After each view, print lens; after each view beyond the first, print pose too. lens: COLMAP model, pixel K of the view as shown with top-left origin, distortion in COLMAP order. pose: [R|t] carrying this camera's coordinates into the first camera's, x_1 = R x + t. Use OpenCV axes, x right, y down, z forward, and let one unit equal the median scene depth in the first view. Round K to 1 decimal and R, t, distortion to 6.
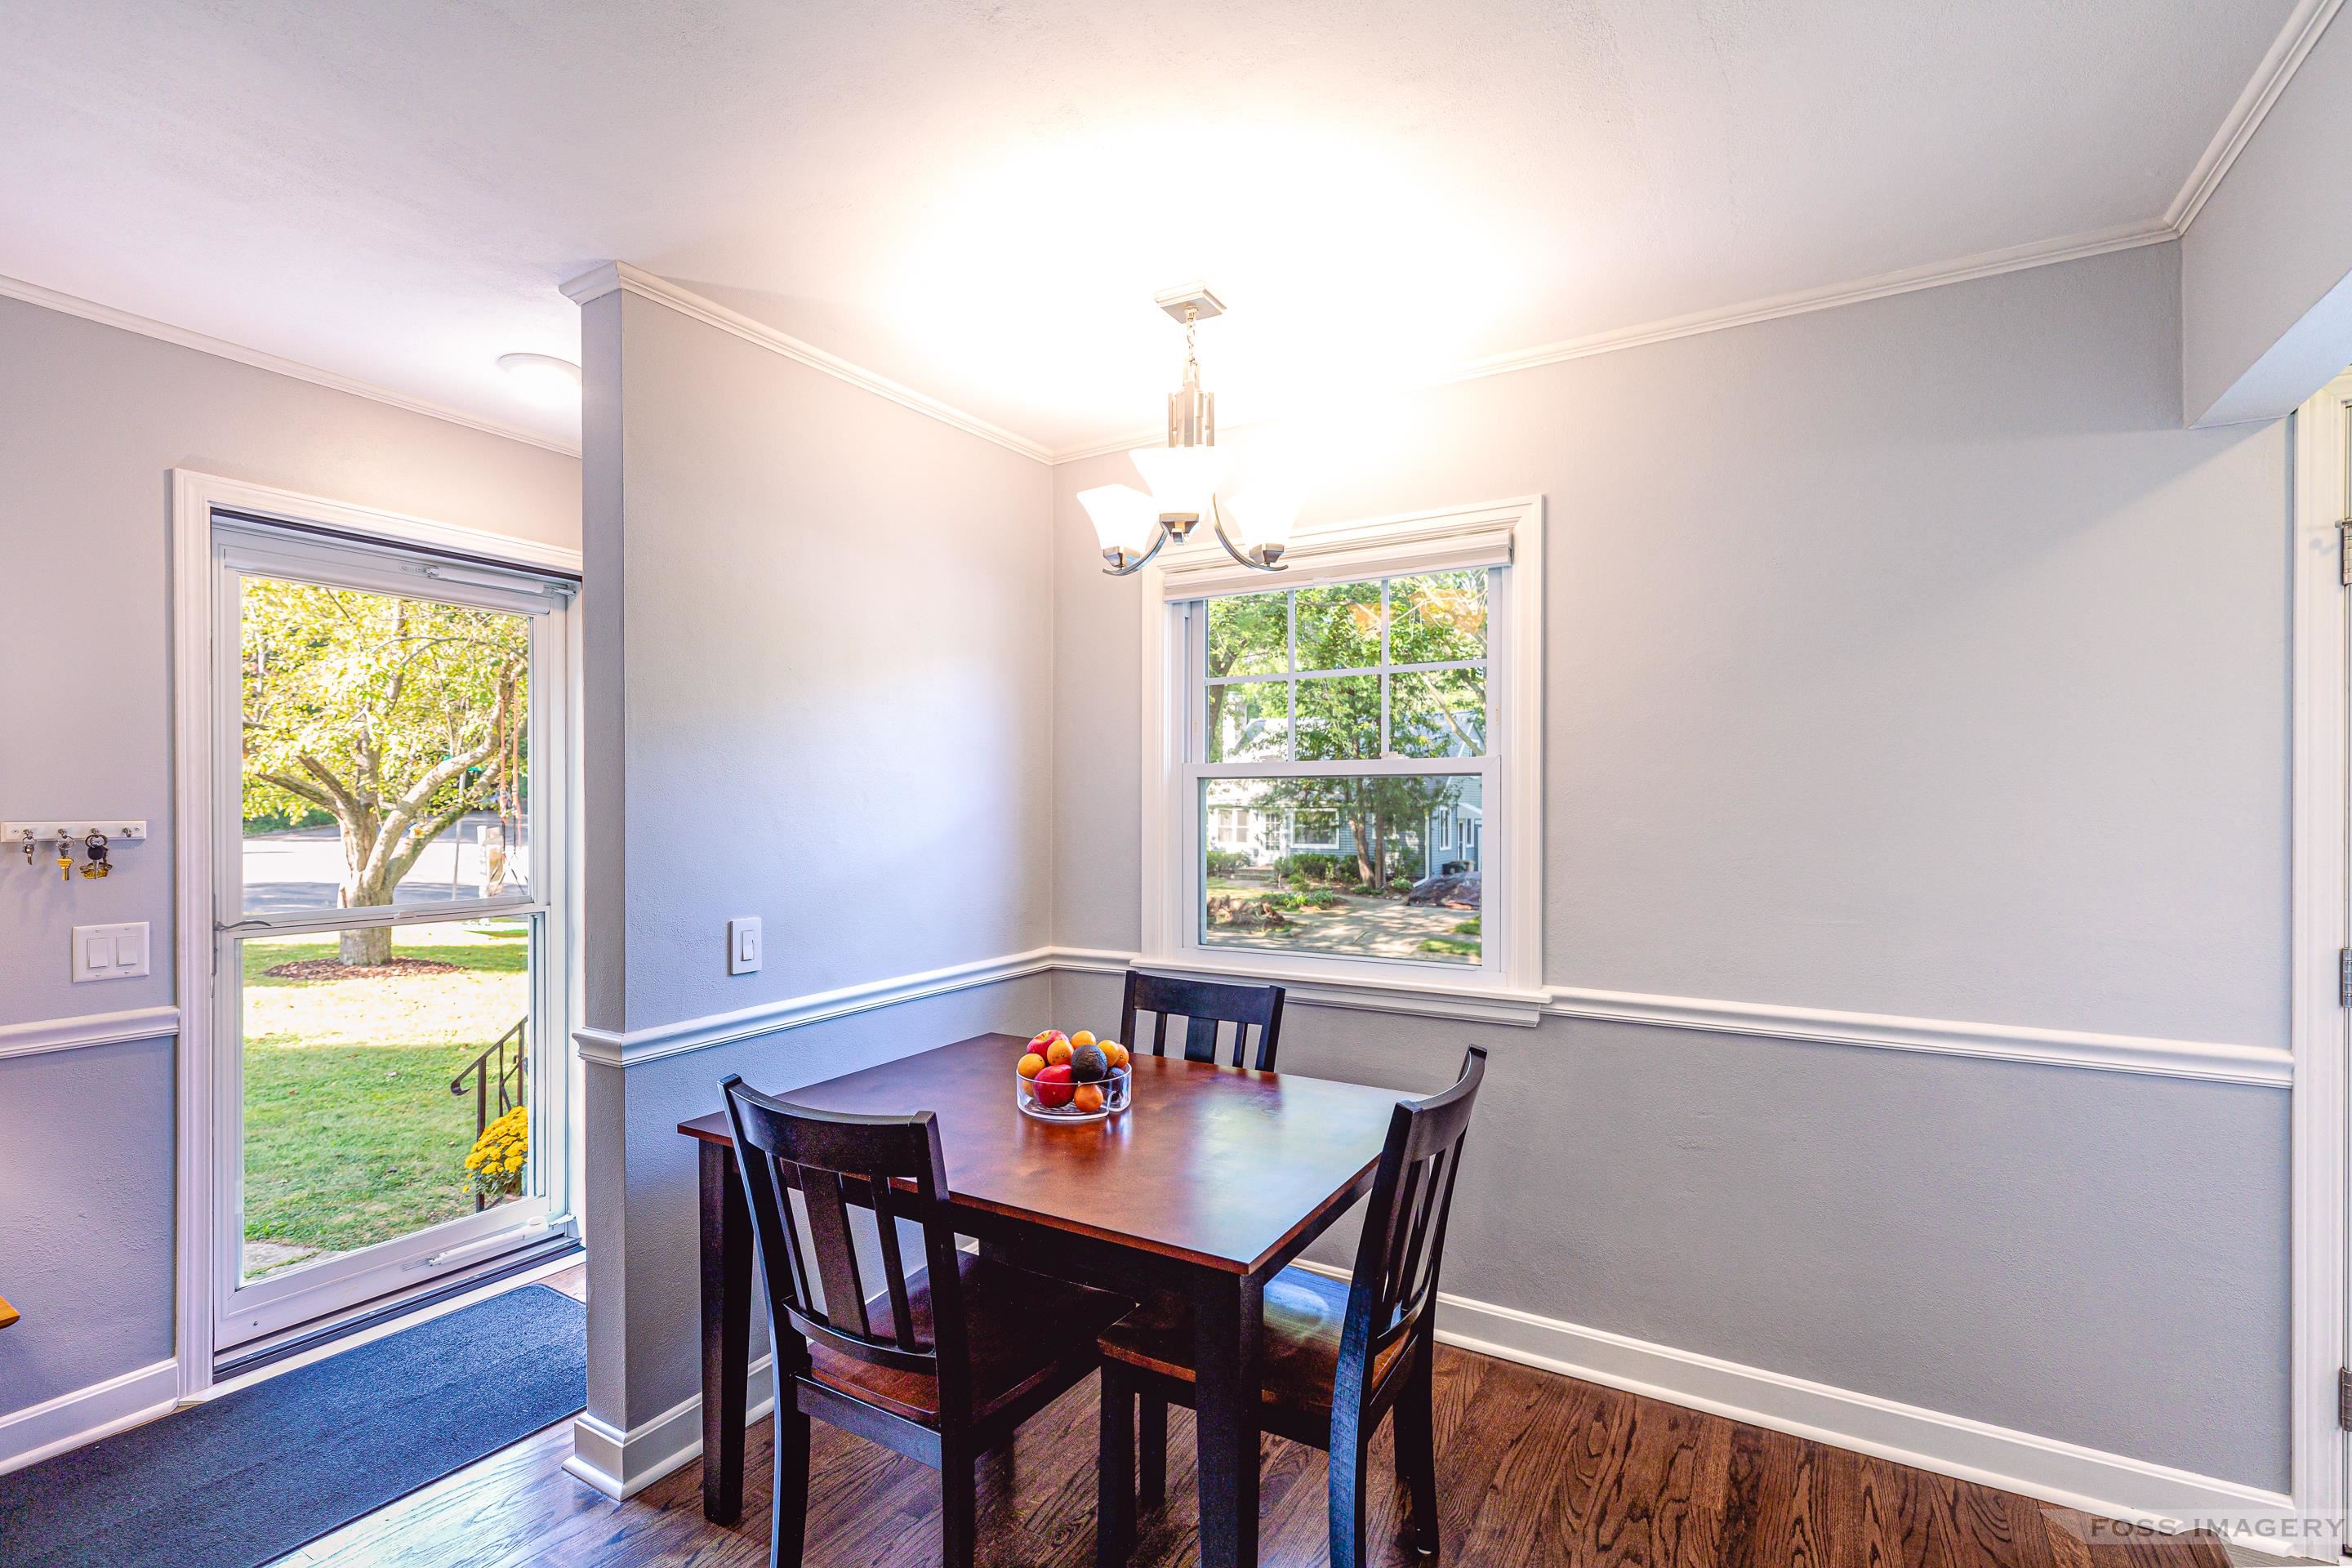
lens RADIAL K [[1077.6, 0, 1175.5], [0, 1077.6, 806.1], [0, 0, 1]] dist [-0.001676, -0.000352]
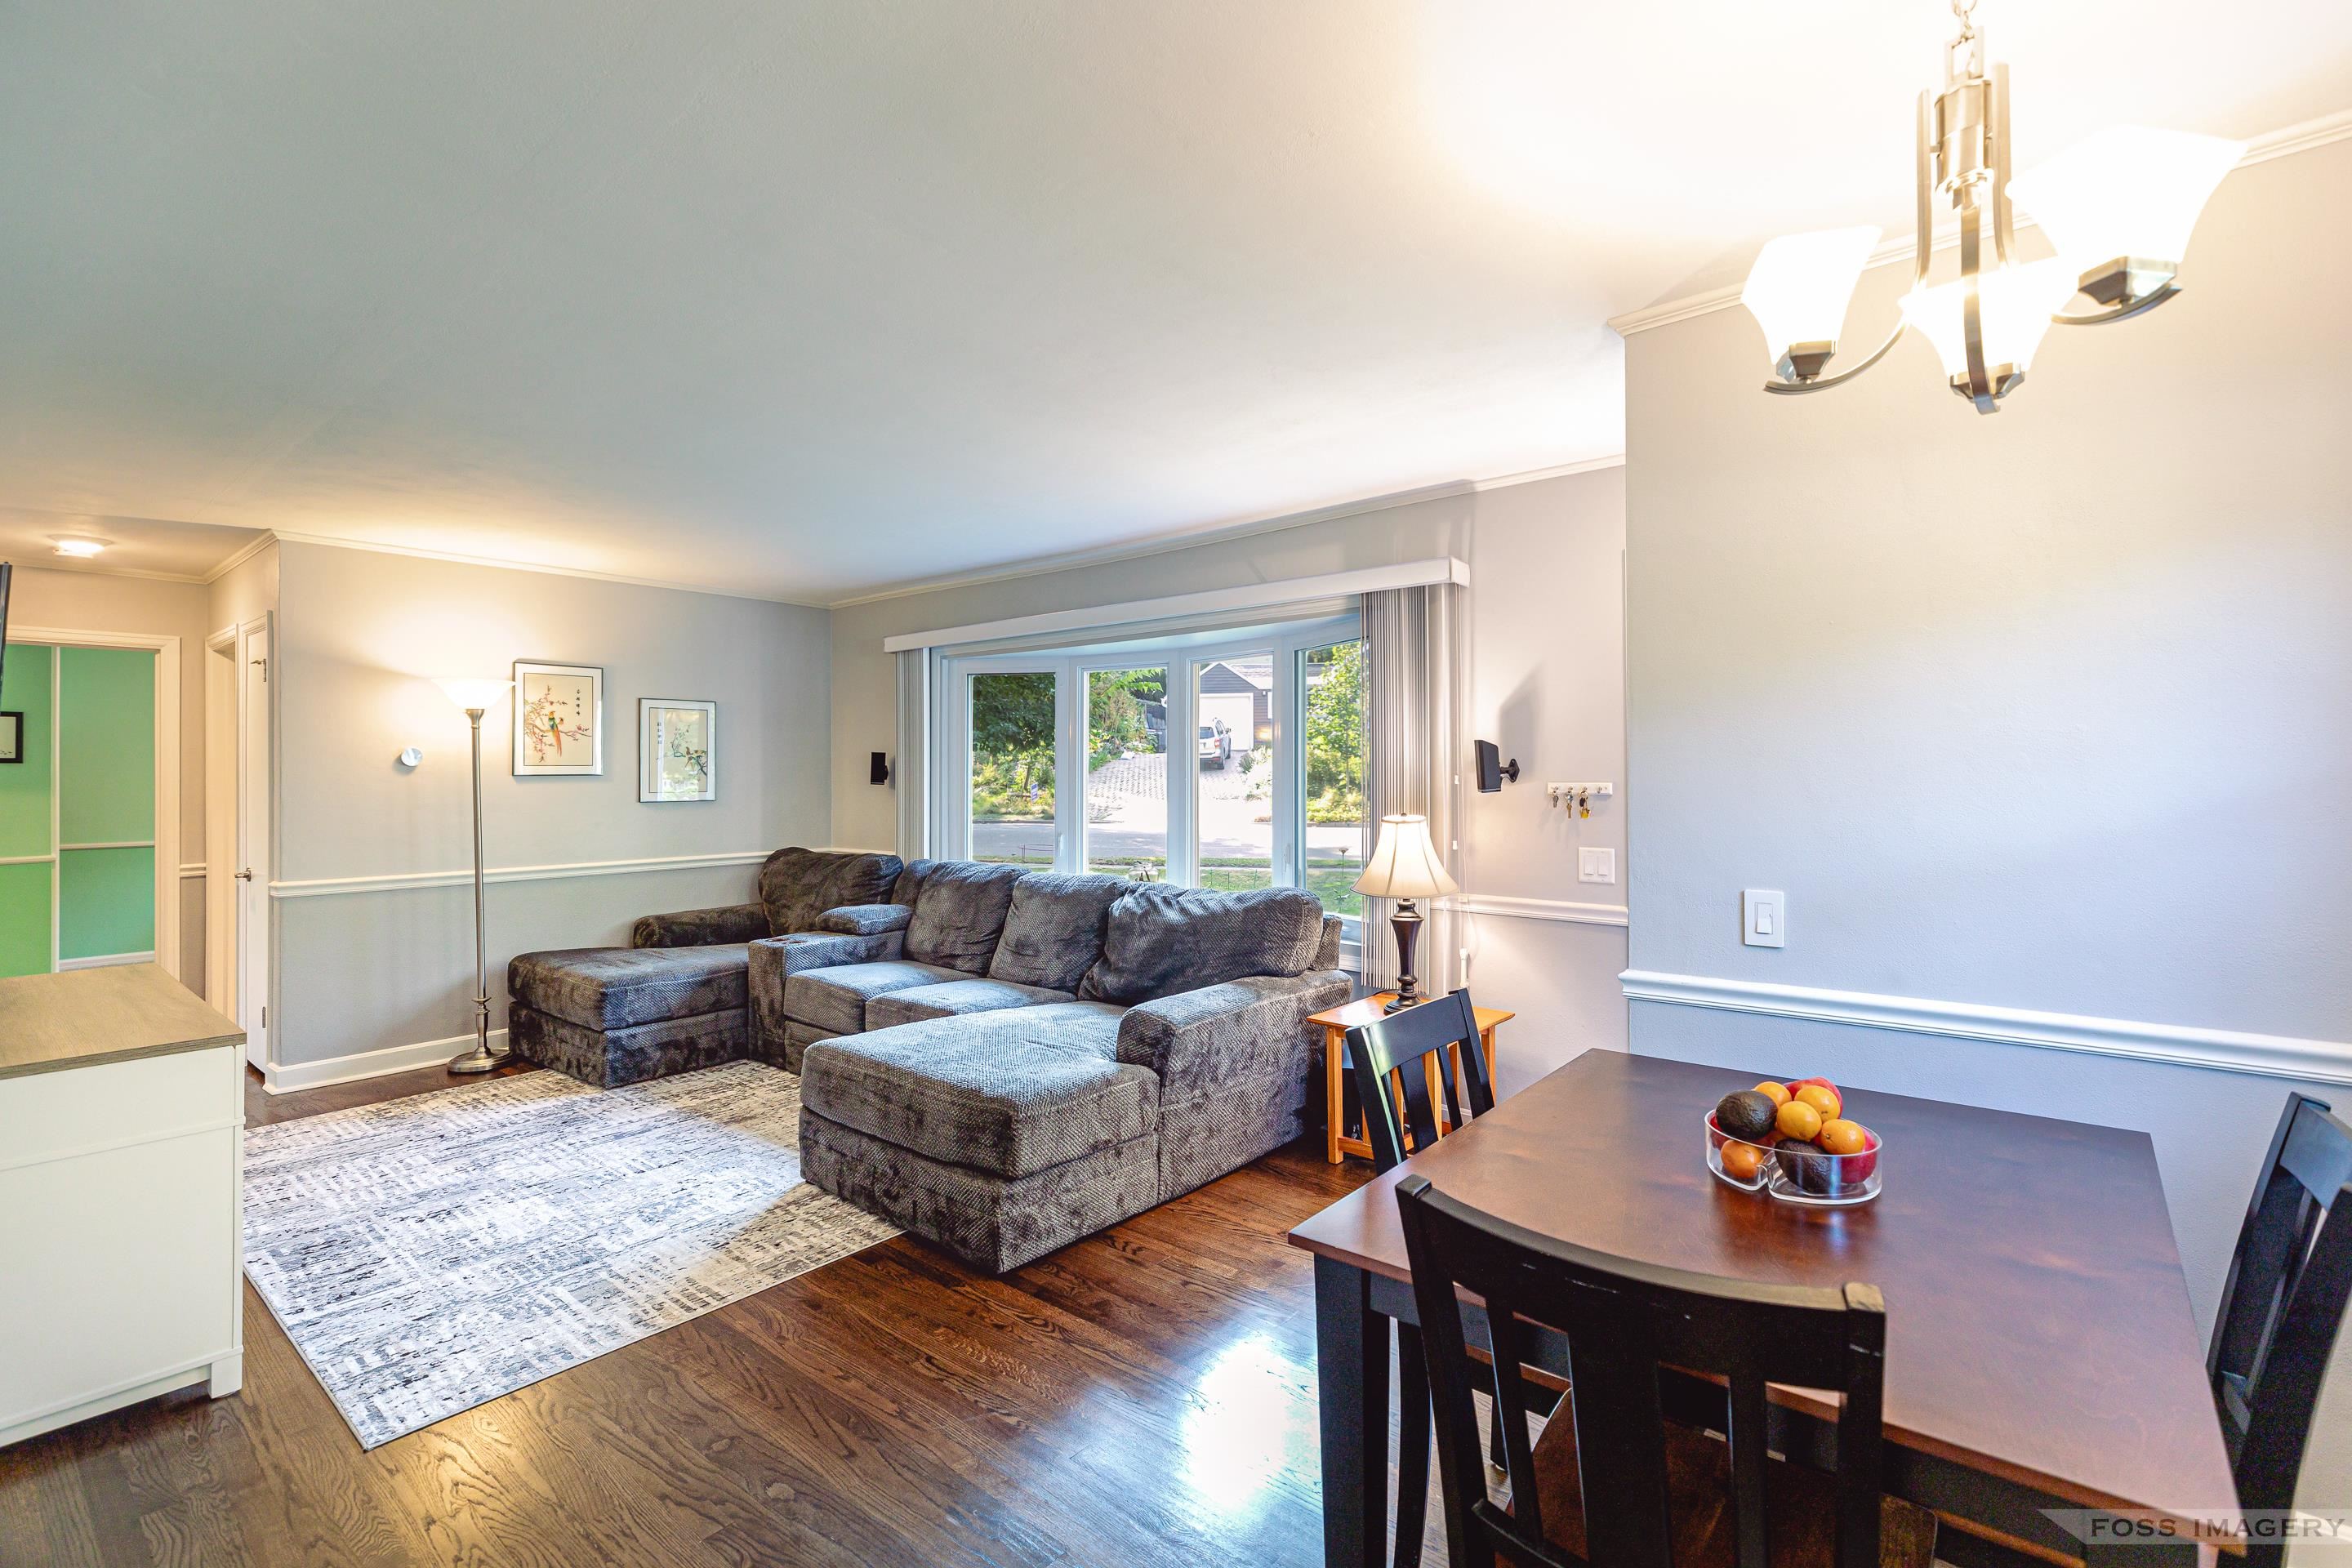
lens RADIAL K [[1073.5, 0, 1177.3], [0, 1073.5, 768.9], [0, 0, 1]] dist [-0.000330, 0.000154]
pose [[-0.151790, 0.001033, -0.988412, 0.650096], [-0.000266, 0.999999, 0.001086, -0.007968], [0.988413, 0.000427, -0.151790, 0.618532]]
